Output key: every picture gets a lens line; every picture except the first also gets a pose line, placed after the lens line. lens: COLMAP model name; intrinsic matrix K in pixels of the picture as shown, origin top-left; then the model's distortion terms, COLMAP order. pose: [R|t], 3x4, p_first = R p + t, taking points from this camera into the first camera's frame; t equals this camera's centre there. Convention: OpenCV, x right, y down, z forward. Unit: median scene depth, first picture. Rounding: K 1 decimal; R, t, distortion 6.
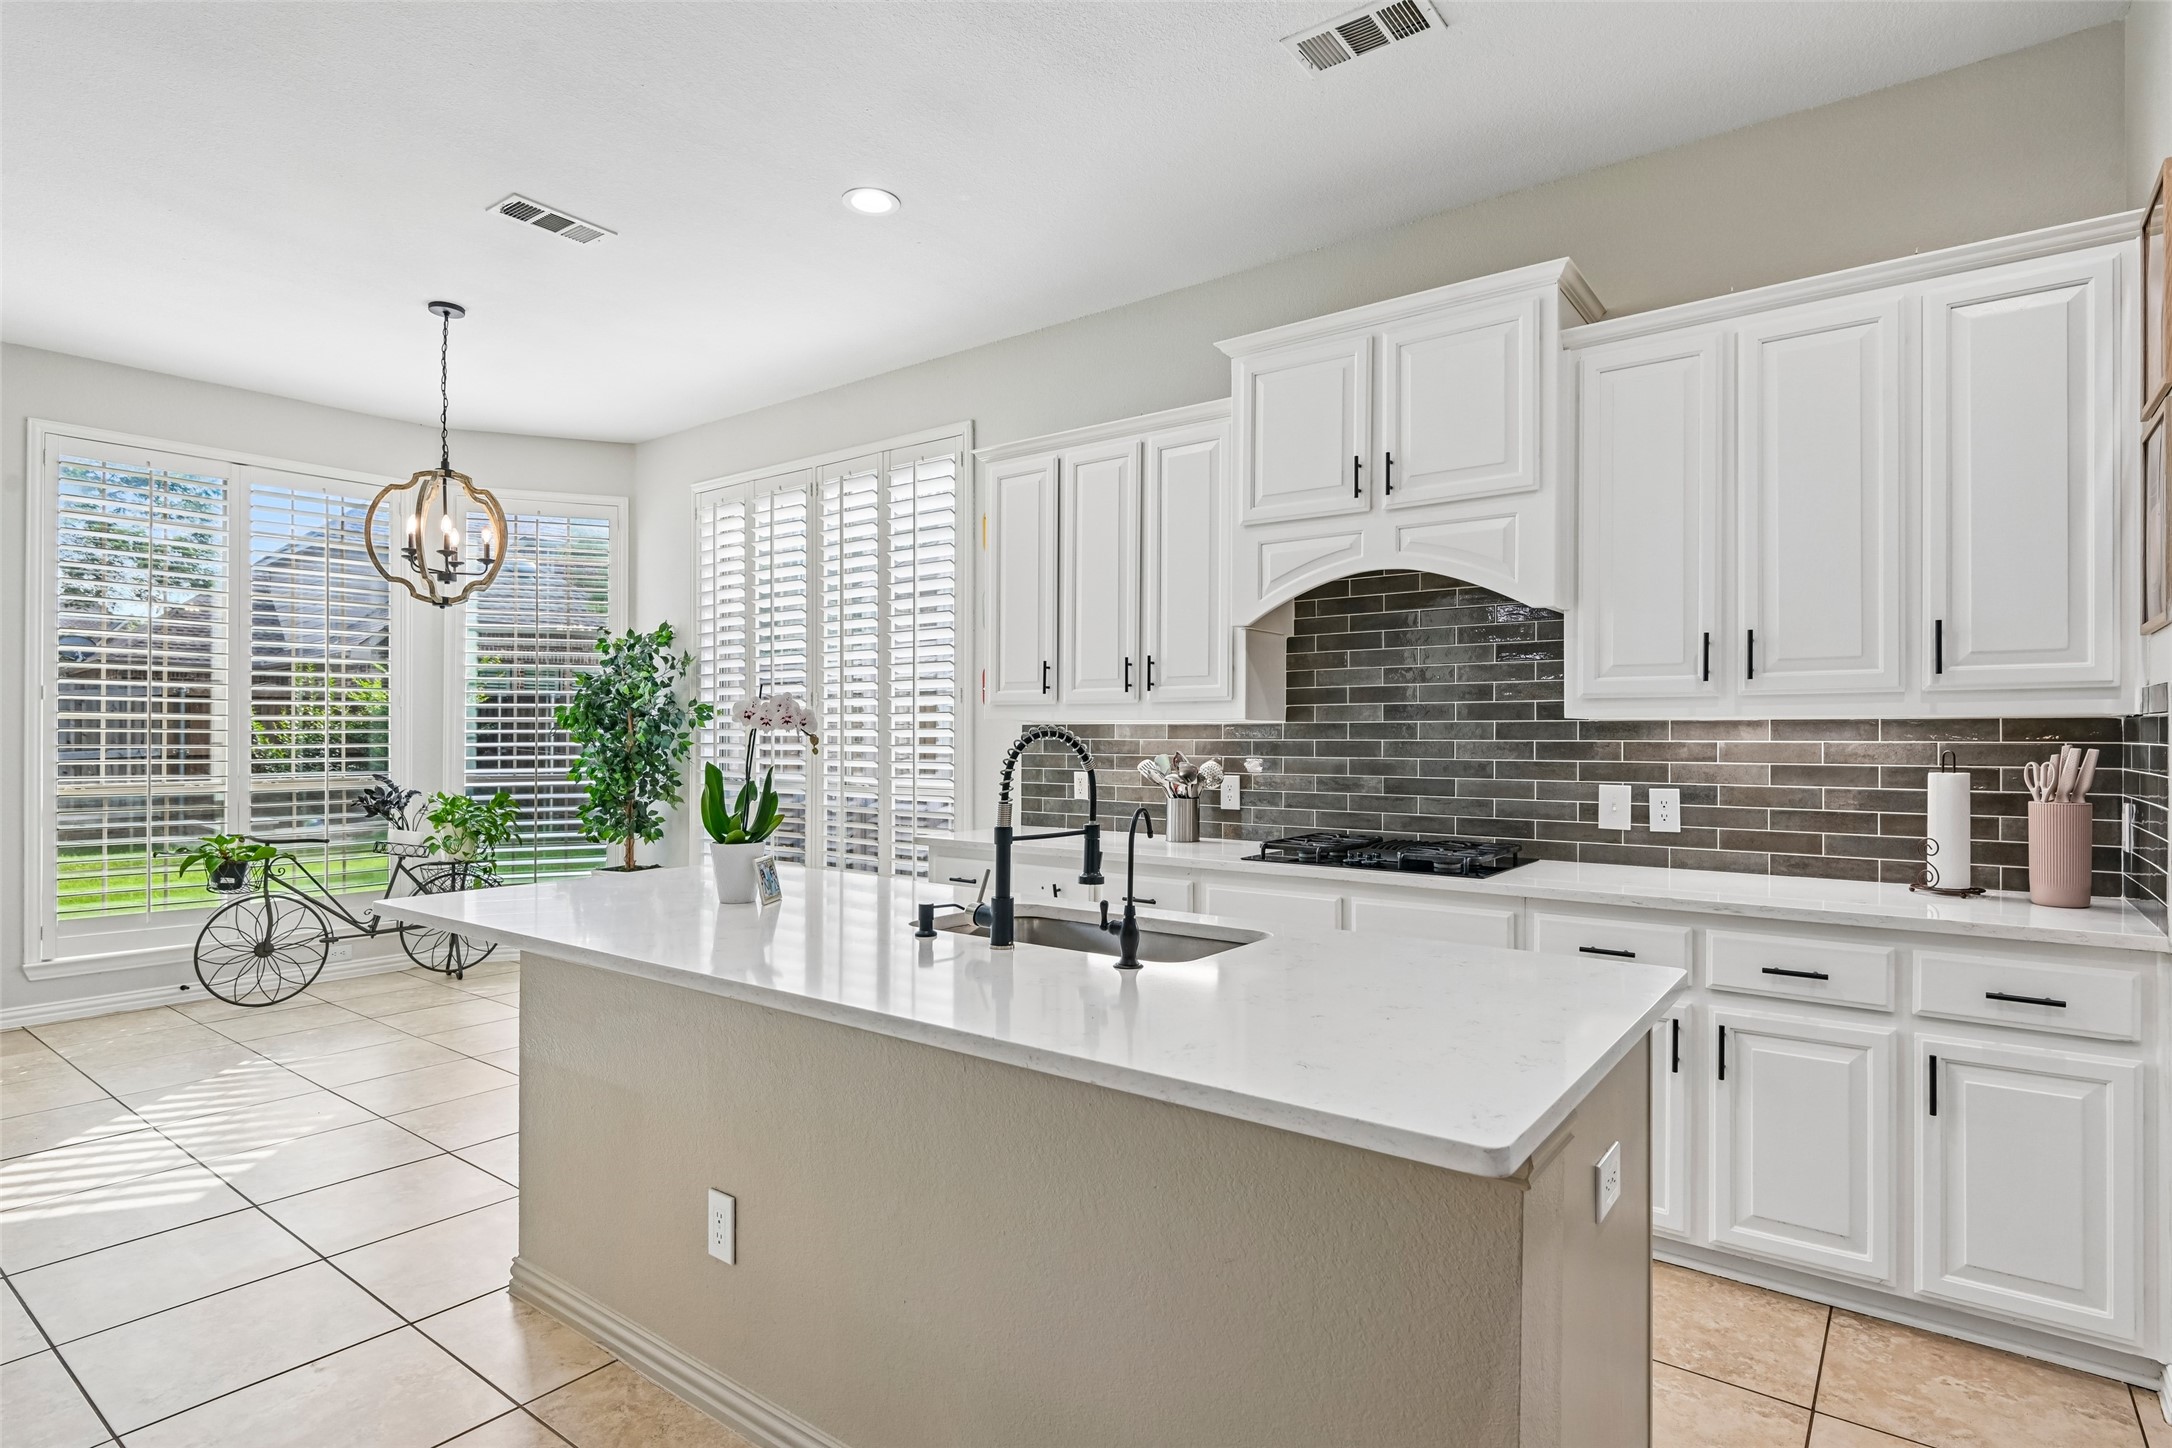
lens RADIAL K [[1108.2, 0, 1090.8], [0, 1108.2, 728.9], [0, 0, 1]] dist [0.007277, -0.006021]
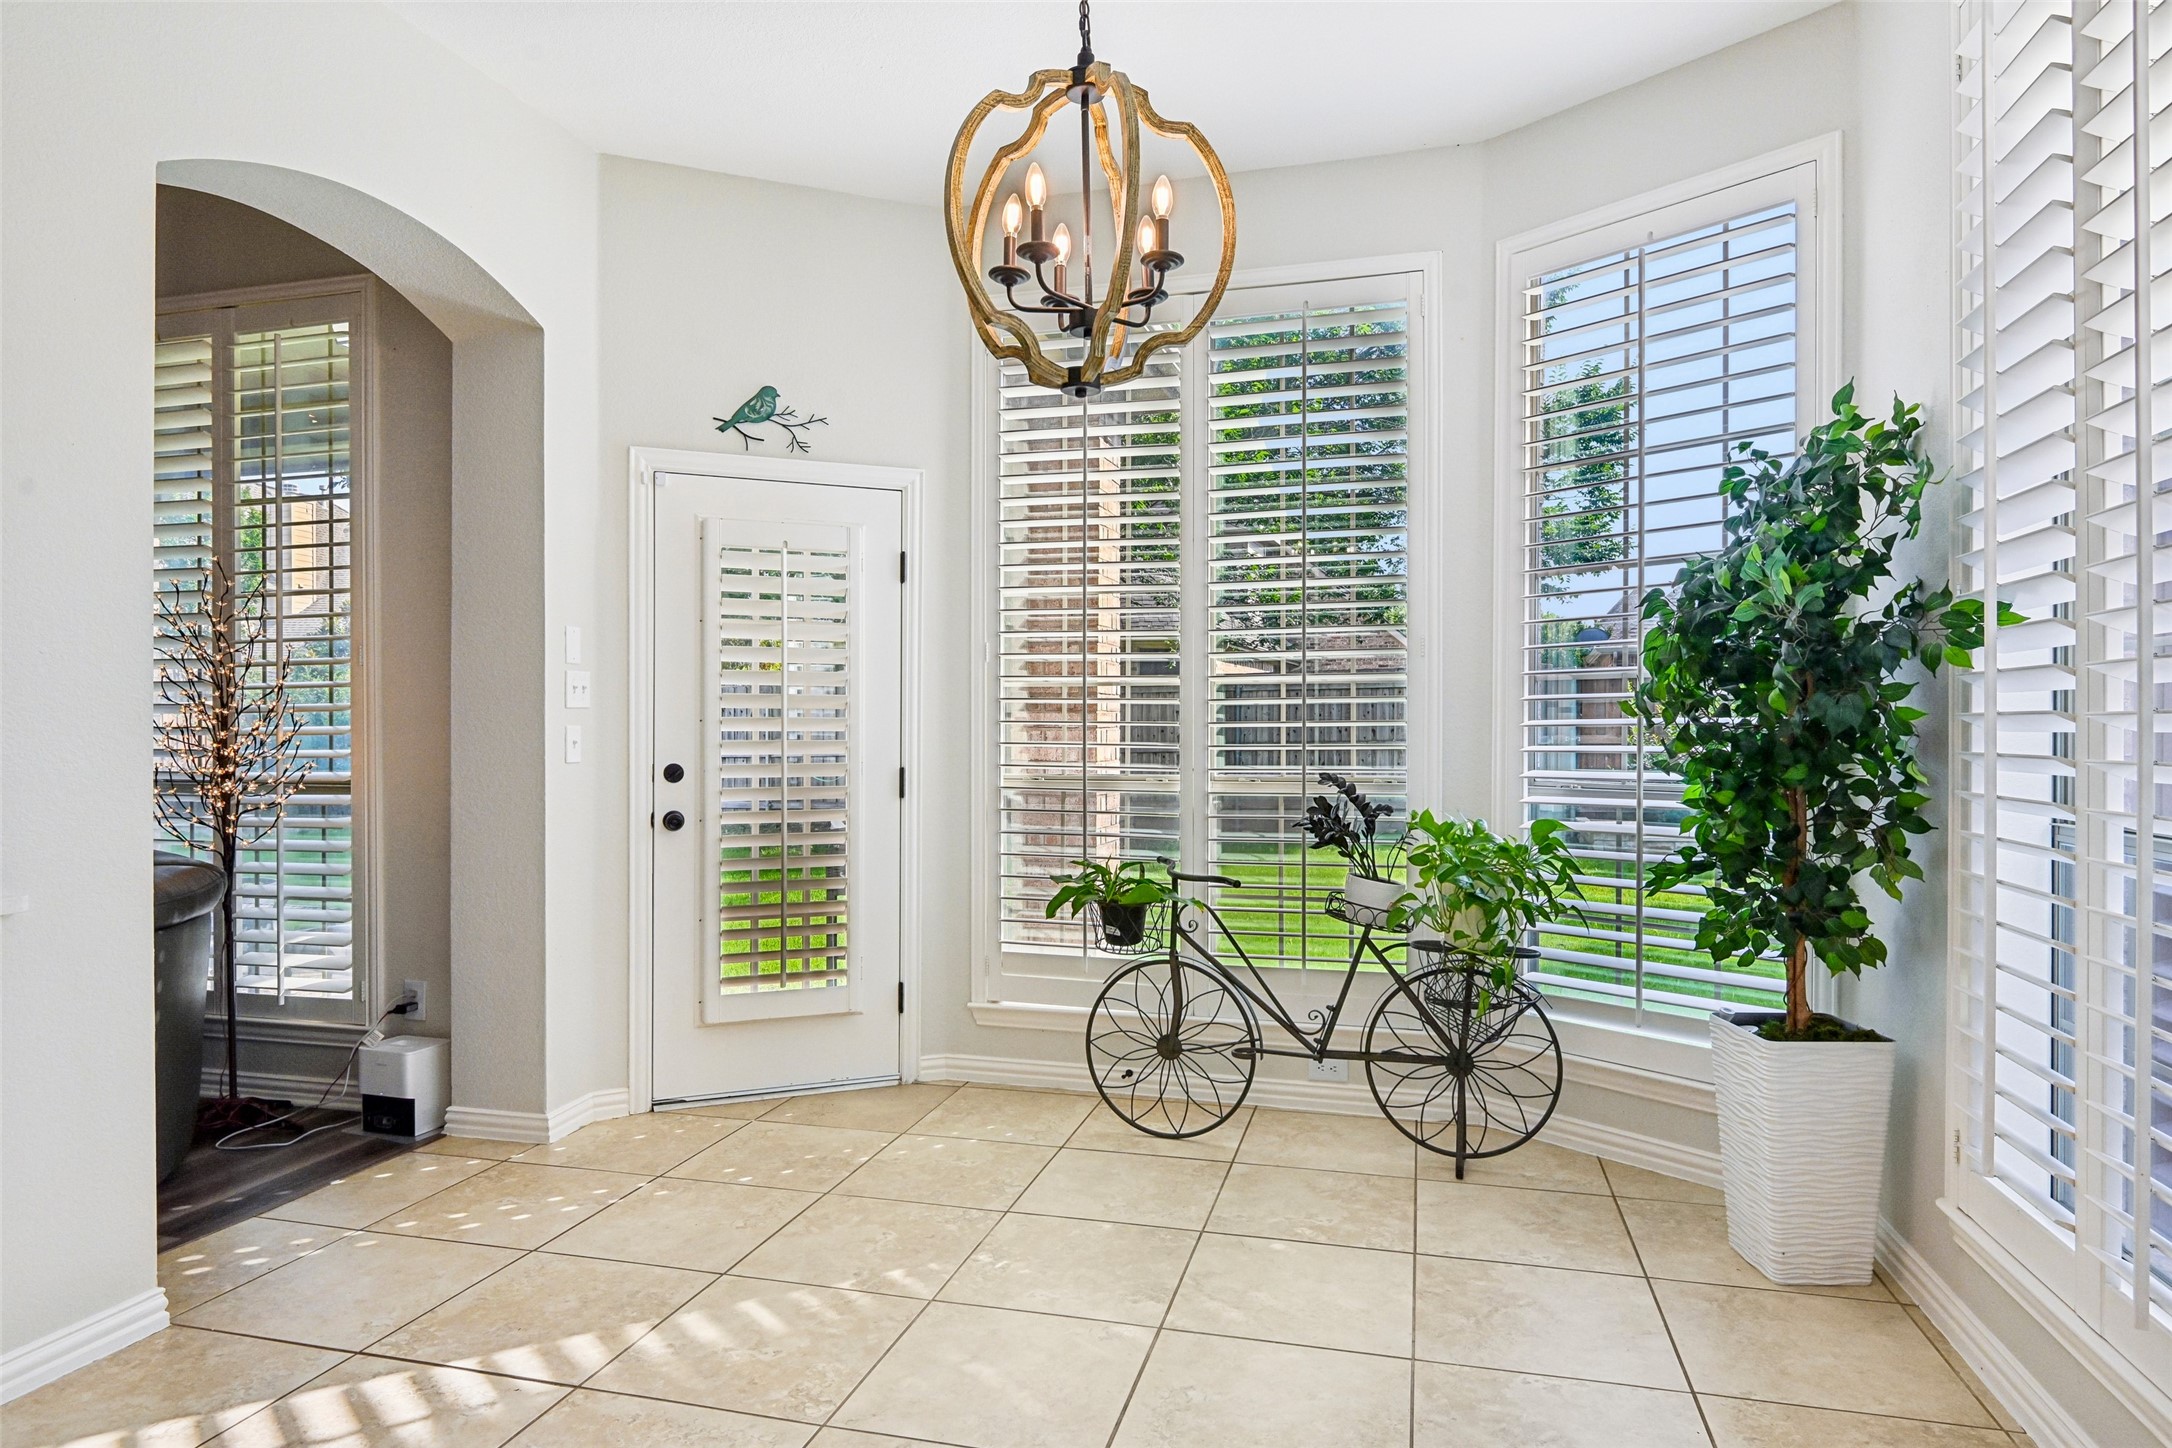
lens RADIAL K [[1256.5, 0, 1085.9], [0, 1256.5, 737.1], [0, 0, 1]] dist [0.004618, -0.003149]
pose [[0.372200, 0.006233, -0.928132, -0.097639], [0.007061, 0.999930, 0.009546, 0.015566], [0.928126, -0.010107, 0.372130, 0.650934]]
